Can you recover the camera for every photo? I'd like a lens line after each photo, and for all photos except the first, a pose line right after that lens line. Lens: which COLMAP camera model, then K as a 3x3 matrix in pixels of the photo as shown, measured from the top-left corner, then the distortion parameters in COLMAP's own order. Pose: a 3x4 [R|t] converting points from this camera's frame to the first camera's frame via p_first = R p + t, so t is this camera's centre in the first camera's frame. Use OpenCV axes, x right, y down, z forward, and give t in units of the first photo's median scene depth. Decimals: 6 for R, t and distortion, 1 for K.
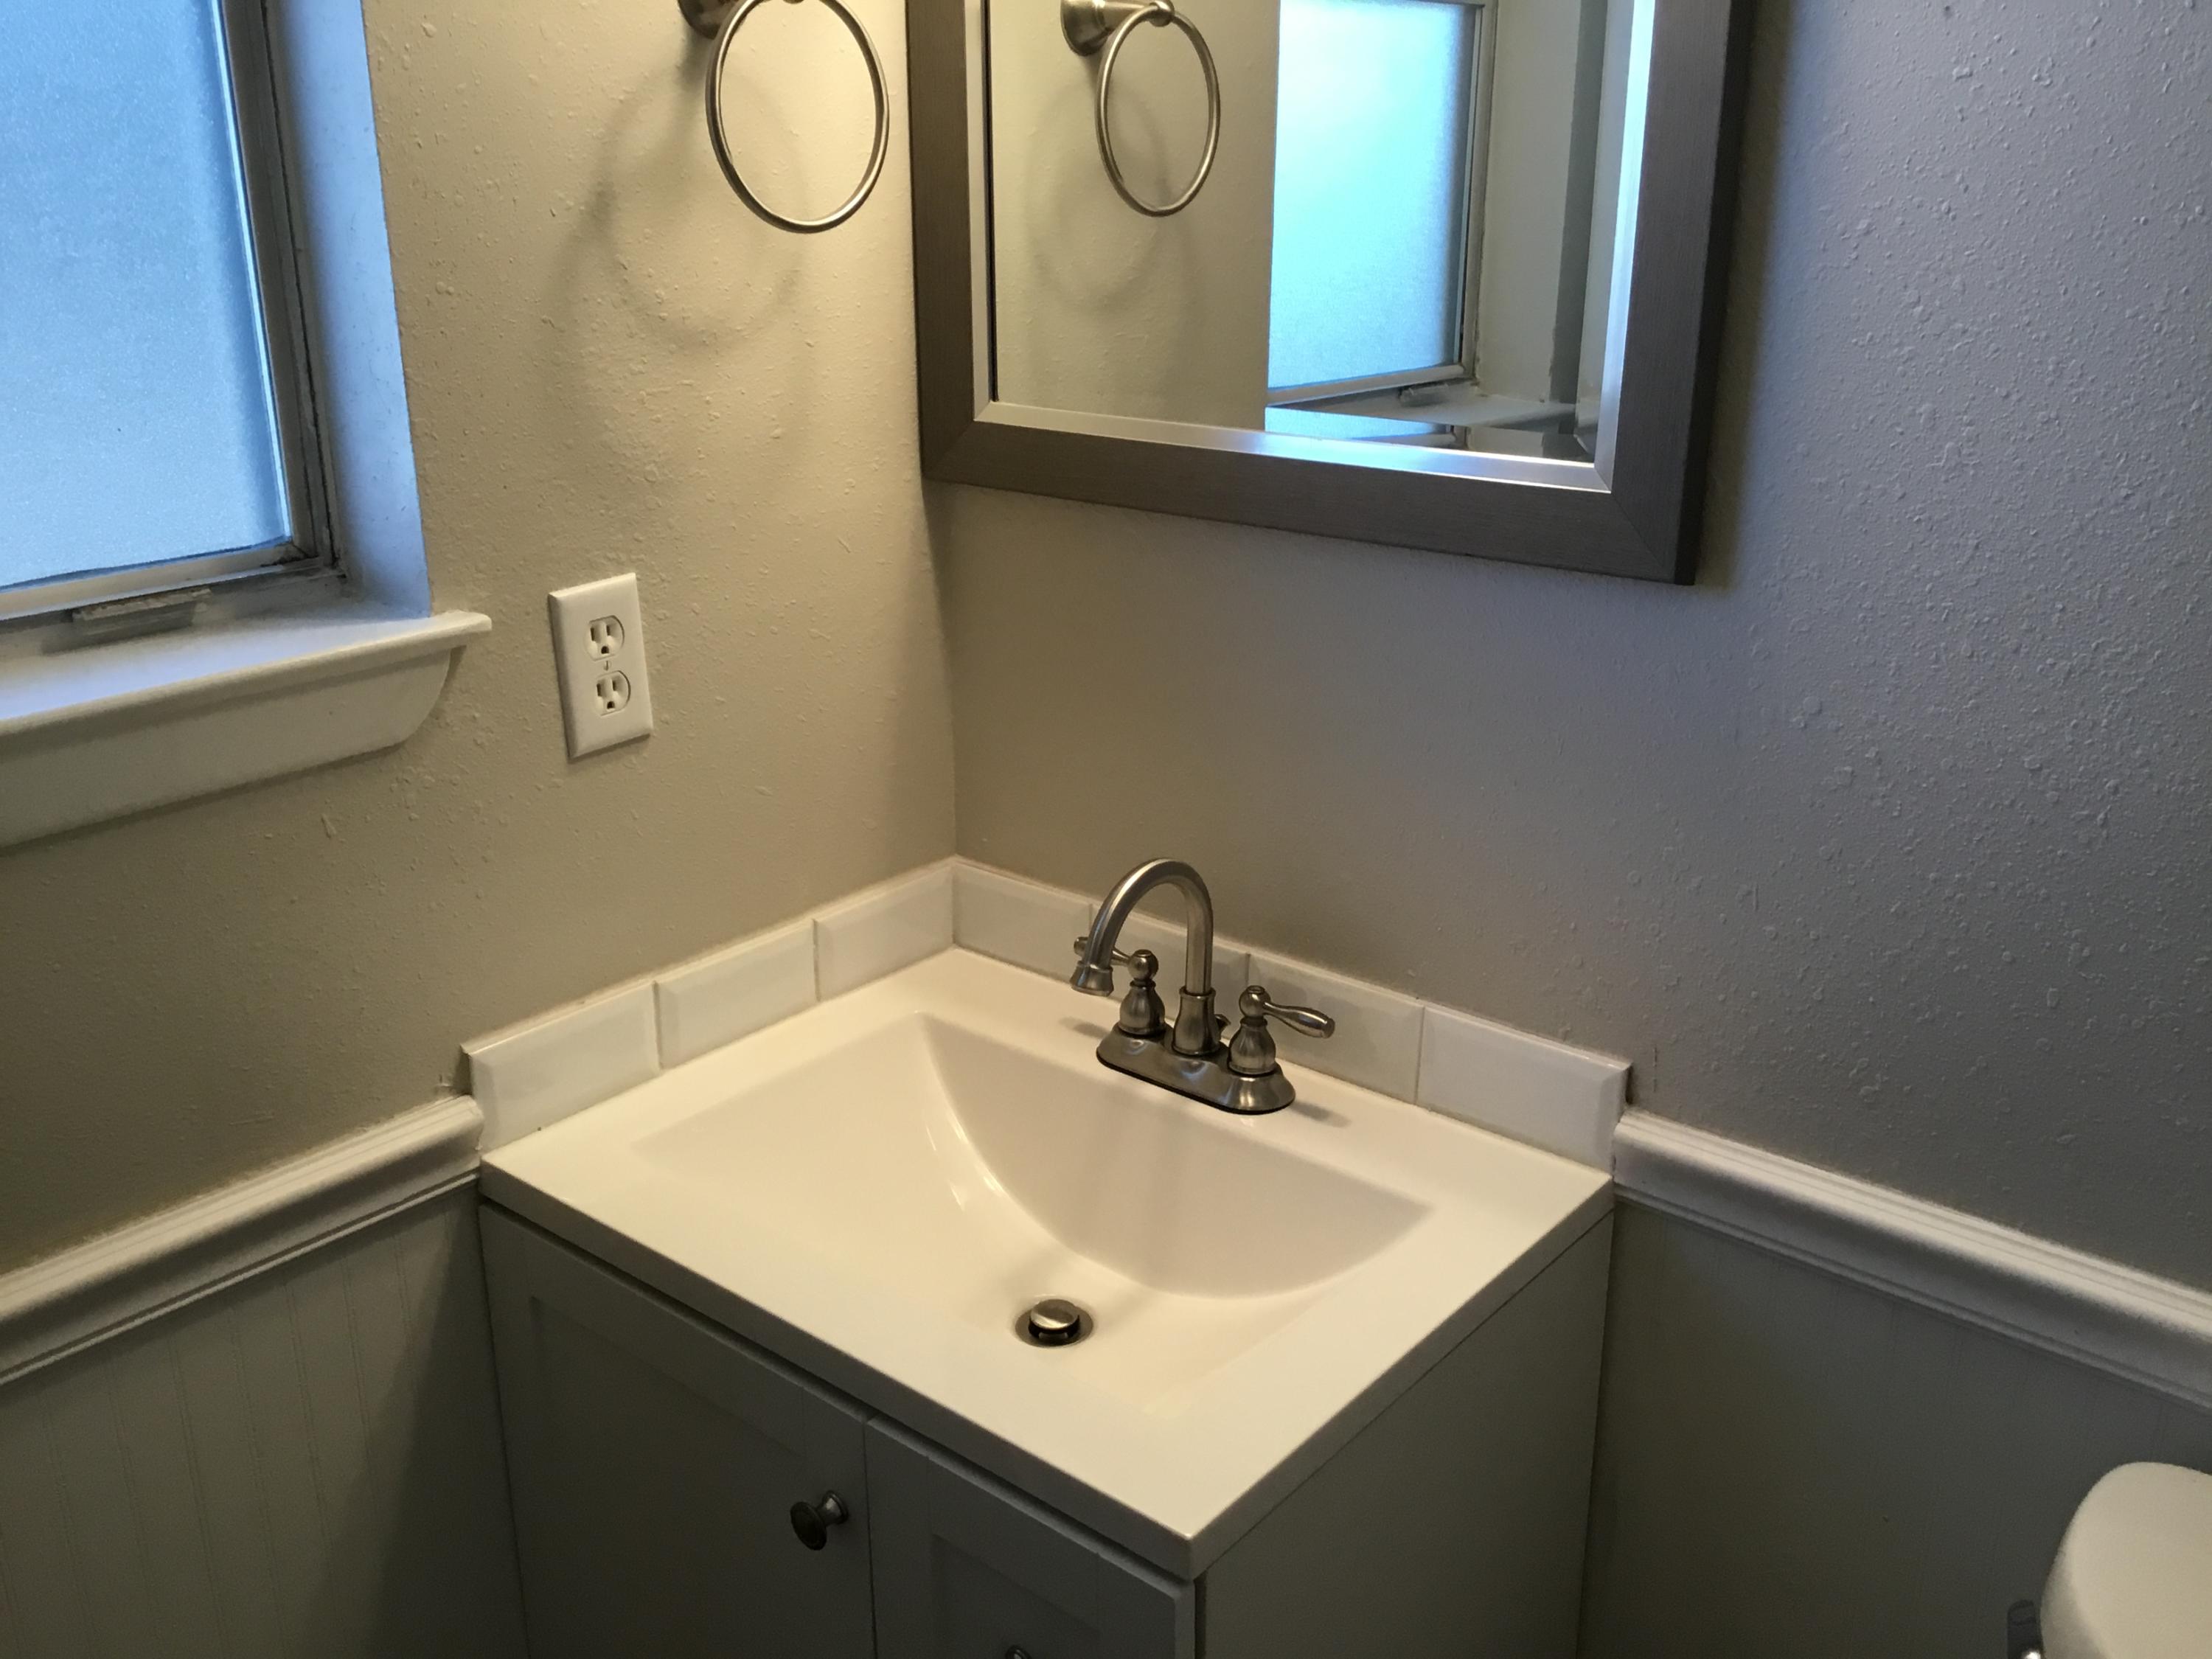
lens RADIAL K [[1979.2, 0, 1109.6], [0, 1979.2, 816.5], [0, 0, 1]] dist [0.127283, -0.229346]
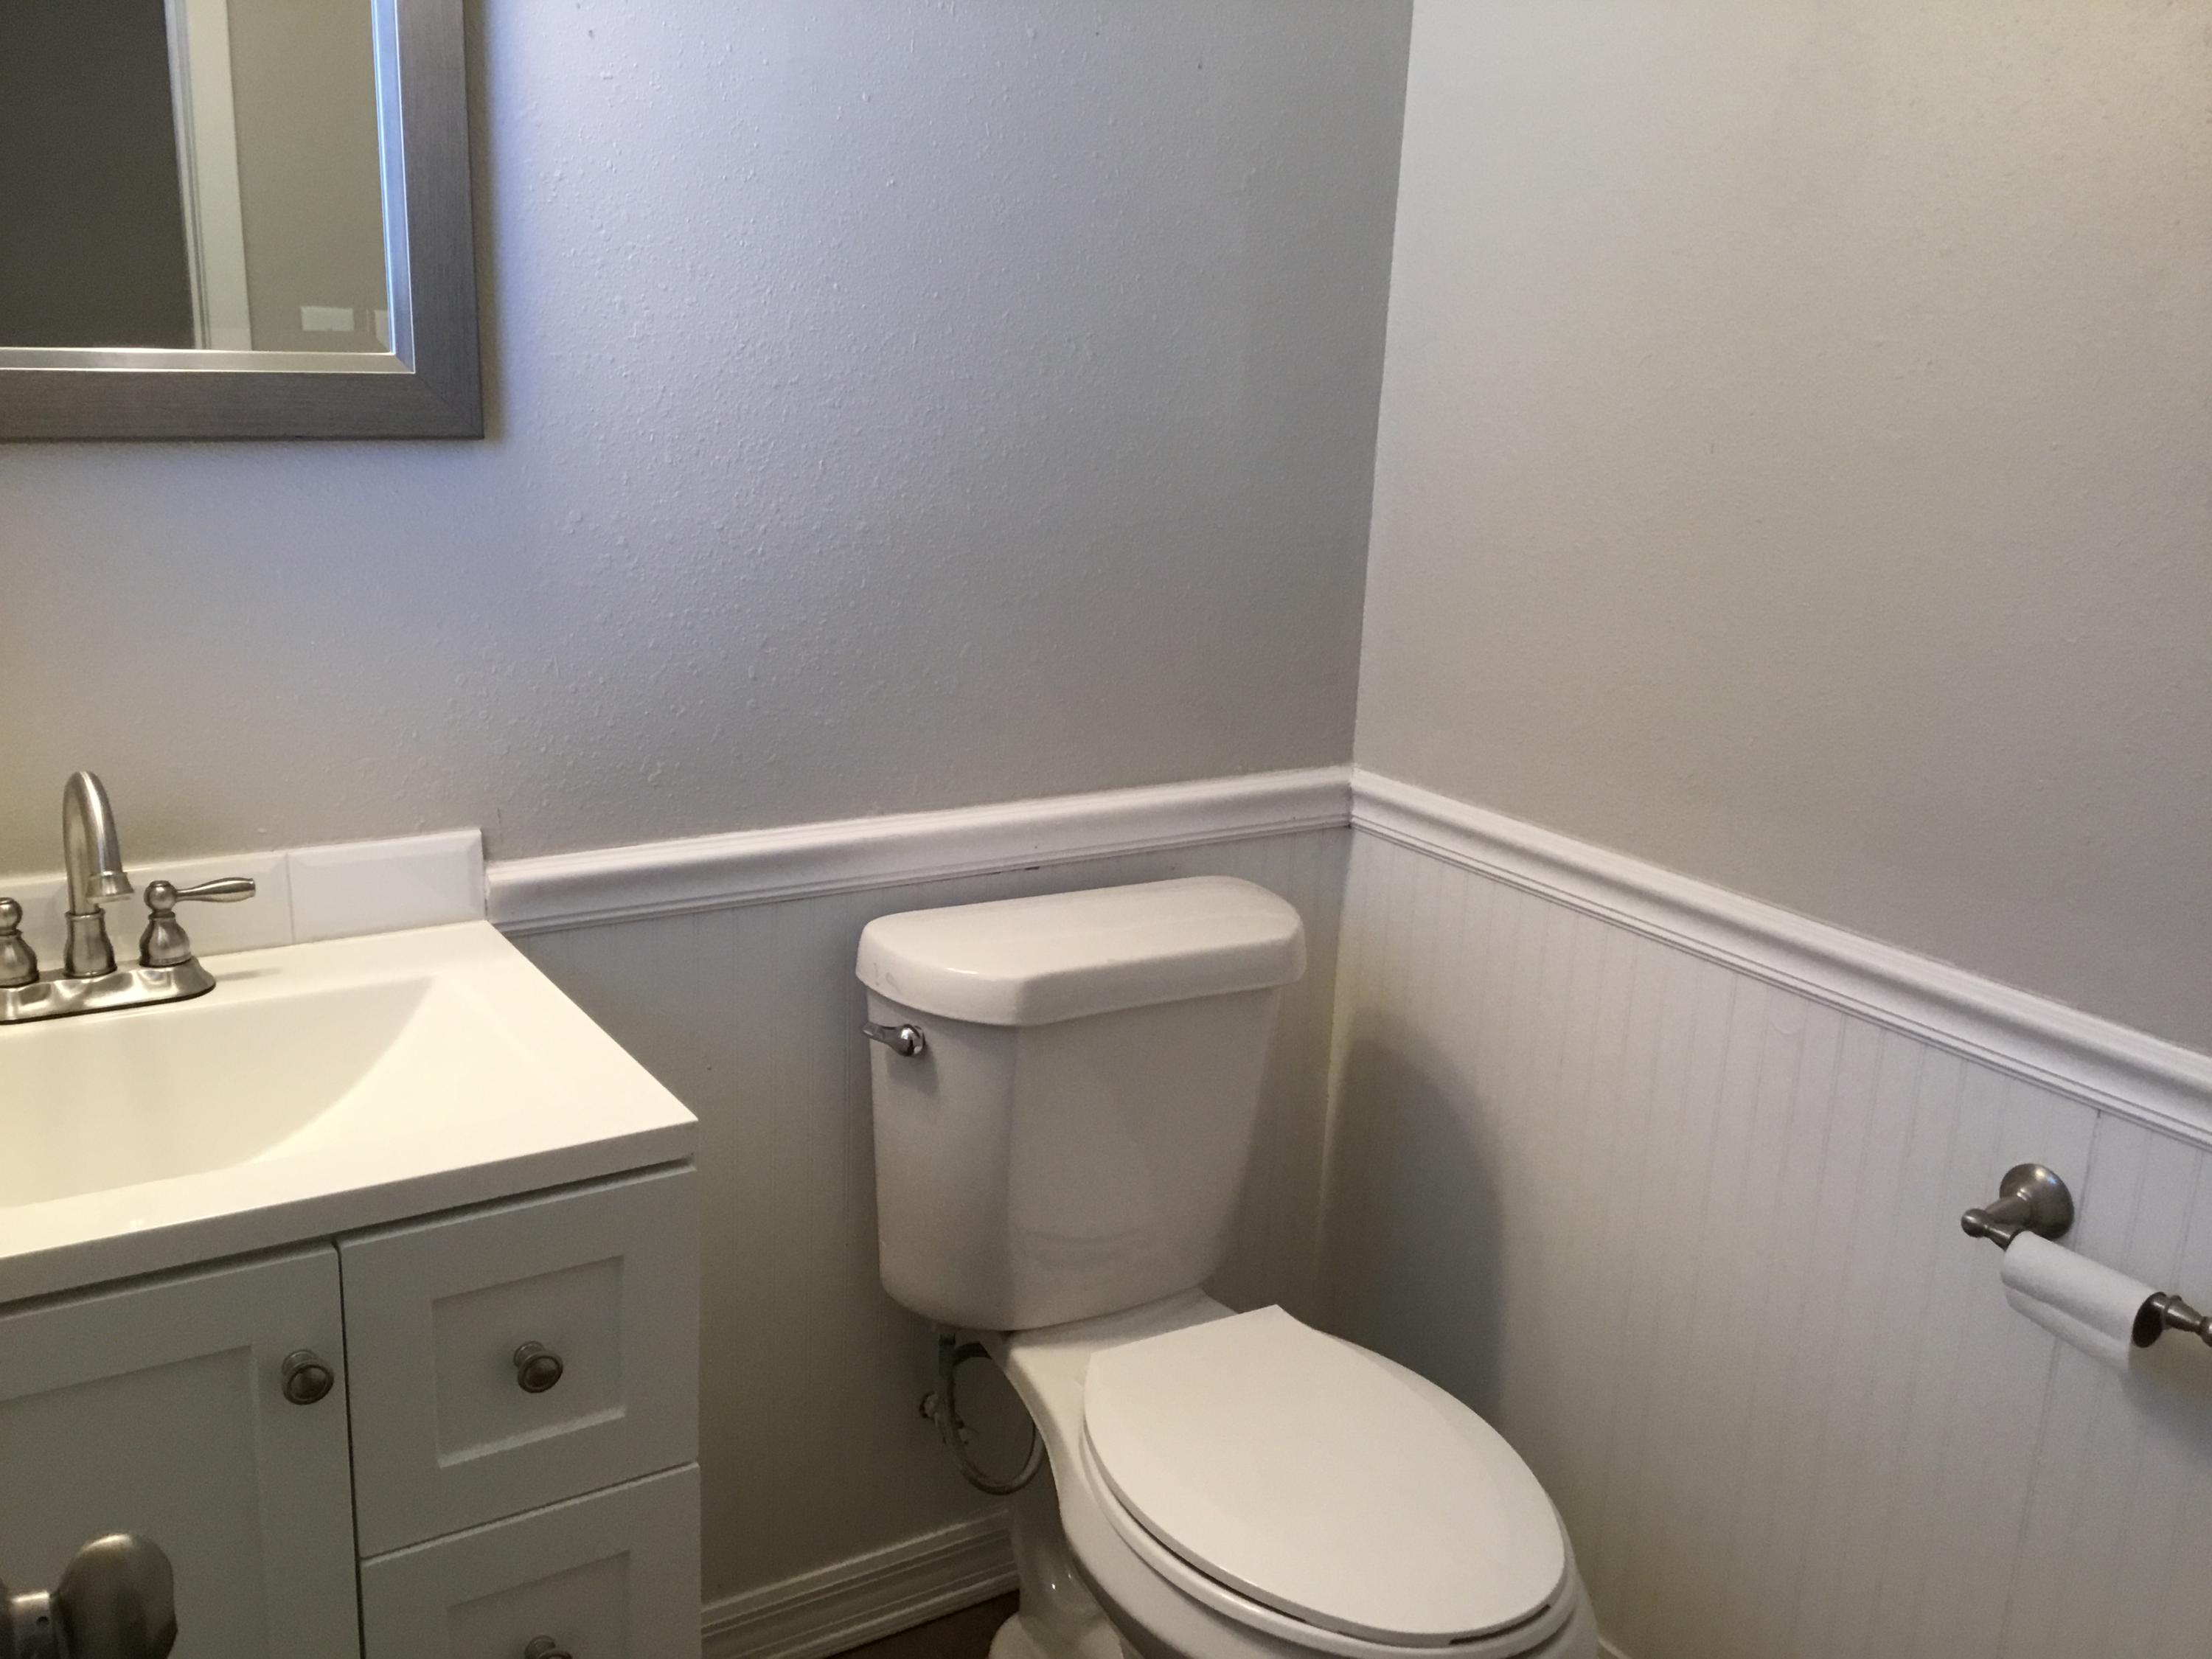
lens RADIAL K [[1979.2, 0, 1109.6], [0, 1979.2, 816.5], [0, 0, 1]] dist [0.127283, -0.229346]
pose [[0.296004, -0.230782, 0.926888, -0.927094], [0.272131, 0.950534, 0.149764, 0.039302], [-0.915602, 0.207905, 0.344165, 0.216751]]
